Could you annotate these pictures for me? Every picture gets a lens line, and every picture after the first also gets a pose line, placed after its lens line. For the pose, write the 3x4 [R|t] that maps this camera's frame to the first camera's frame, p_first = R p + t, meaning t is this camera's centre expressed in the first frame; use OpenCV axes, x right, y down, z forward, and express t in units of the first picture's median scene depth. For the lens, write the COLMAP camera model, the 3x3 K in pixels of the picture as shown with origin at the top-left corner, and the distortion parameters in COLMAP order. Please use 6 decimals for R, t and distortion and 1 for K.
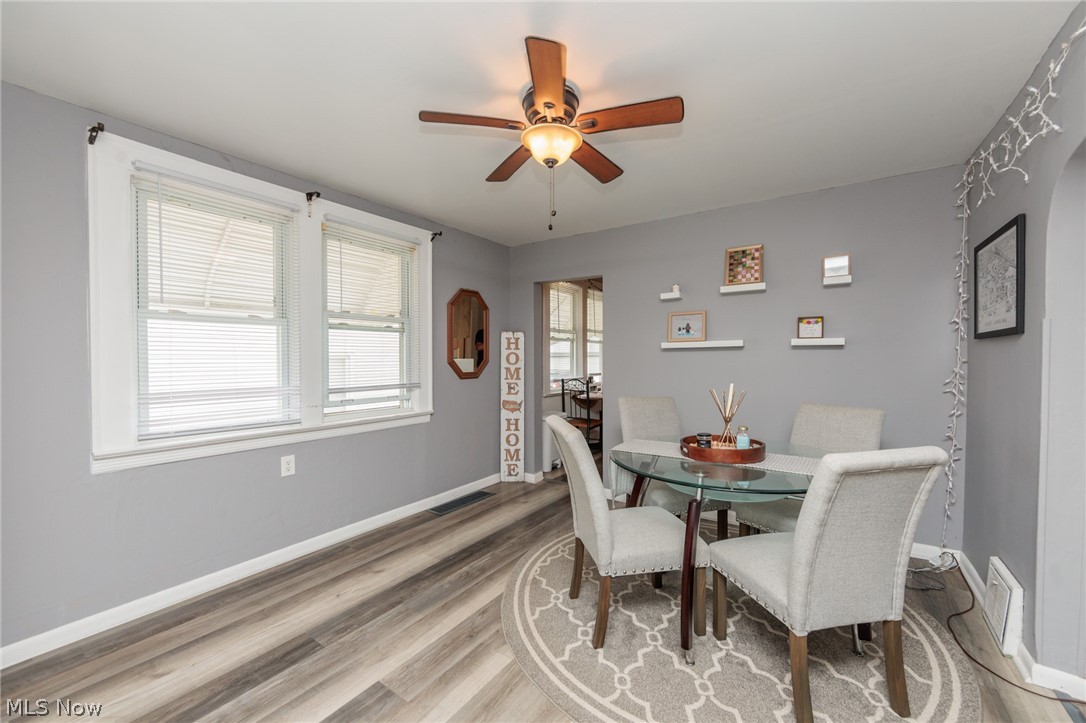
lens RADIAL K [[426.7, 0, 545.6], [0, 426.7, 362.1], [0, 0, 1]] dist [0.000407, 0.000316]
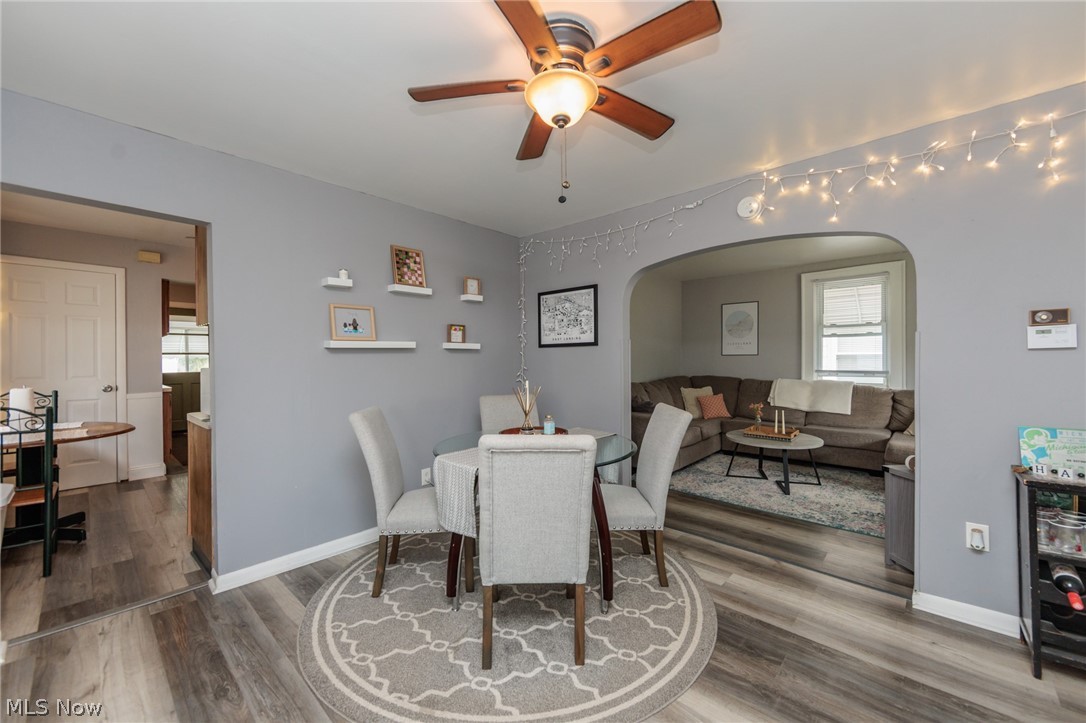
lens RADIAL K [[426.7, 0, 545.6], [0, 426.7, 362.1], [0, 0, 1]] dist [0.000407, 0.000316]
pose [[0.137645, -0.007773, 0.990451, -0.493498], [0.016274, 0.999852, 0.005586, -0.004212], [-0.990348, 0.015350, 0.137751, 0.560182]]
